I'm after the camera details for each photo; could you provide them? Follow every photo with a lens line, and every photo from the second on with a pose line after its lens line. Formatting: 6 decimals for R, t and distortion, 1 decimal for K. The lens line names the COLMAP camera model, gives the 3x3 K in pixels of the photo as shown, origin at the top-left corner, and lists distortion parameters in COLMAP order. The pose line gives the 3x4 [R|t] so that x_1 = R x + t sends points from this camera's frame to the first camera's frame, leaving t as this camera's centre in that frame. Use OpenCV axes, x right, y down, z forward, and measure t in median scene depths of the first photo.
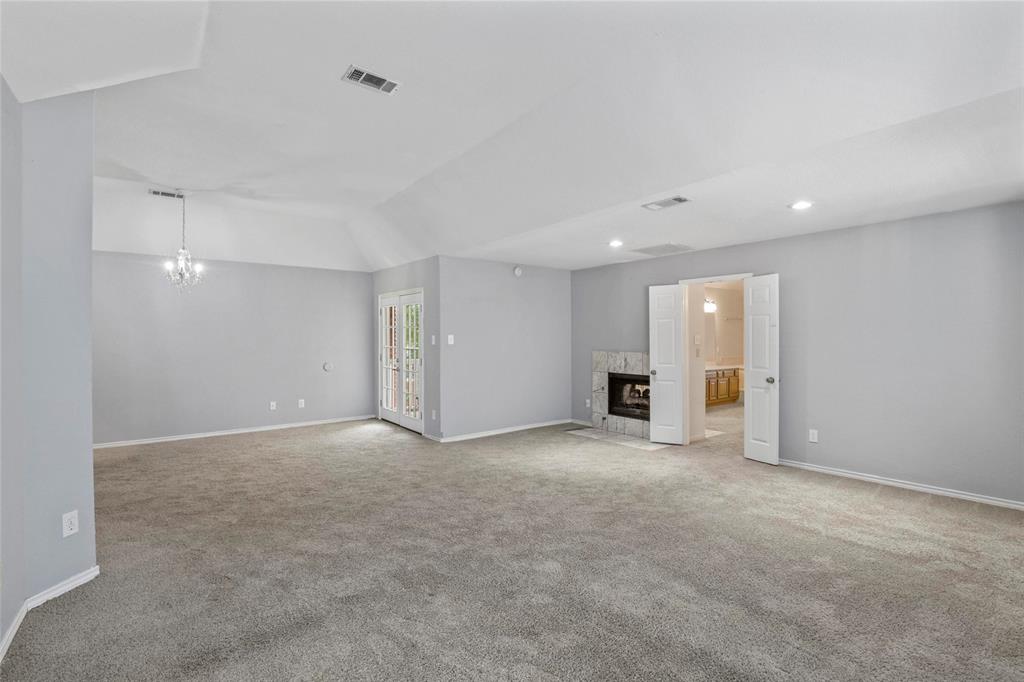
lens RADIAL K [[466.3, 0, 517.2], [0, 466.3, 340.8], [0, 0, 1]] dist [-0.025080, 0.001314]
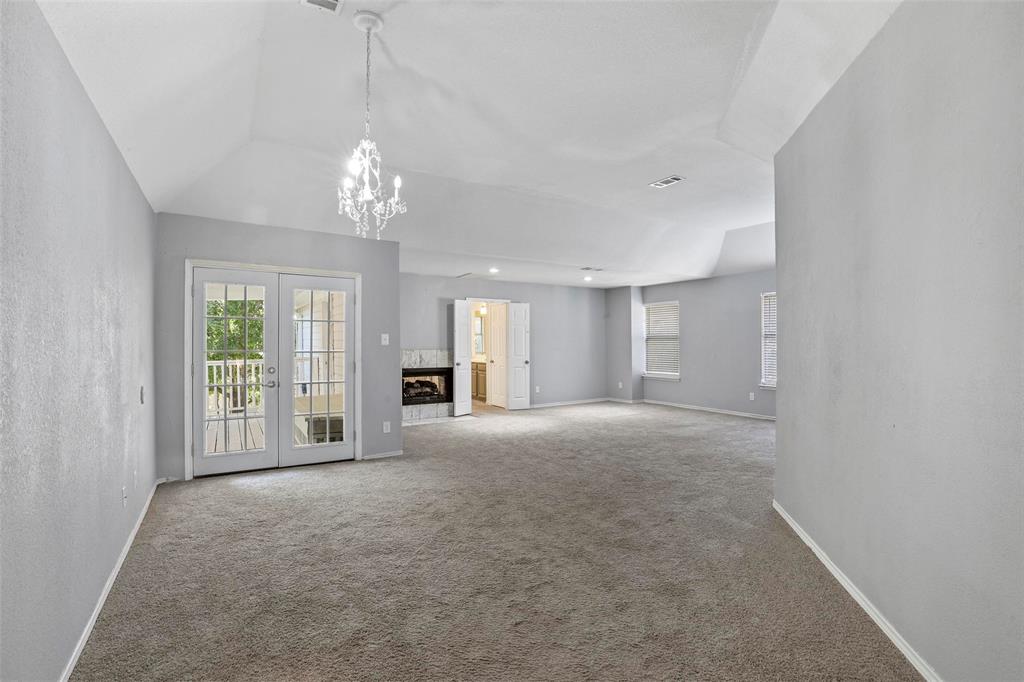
lens RADIAL K [[466.3, 0, 517.2], [0, 466.3, 340.8], [0, 0, 1]] dist [-0.025080, 0.001314]
pose [[0.101385, 0.000250, 0.994847, -1.128781], [0.004404, 0.999990, -0.000700, 0.003069], [-0.994838, 0.004452, 0.101383, 0.767289]]
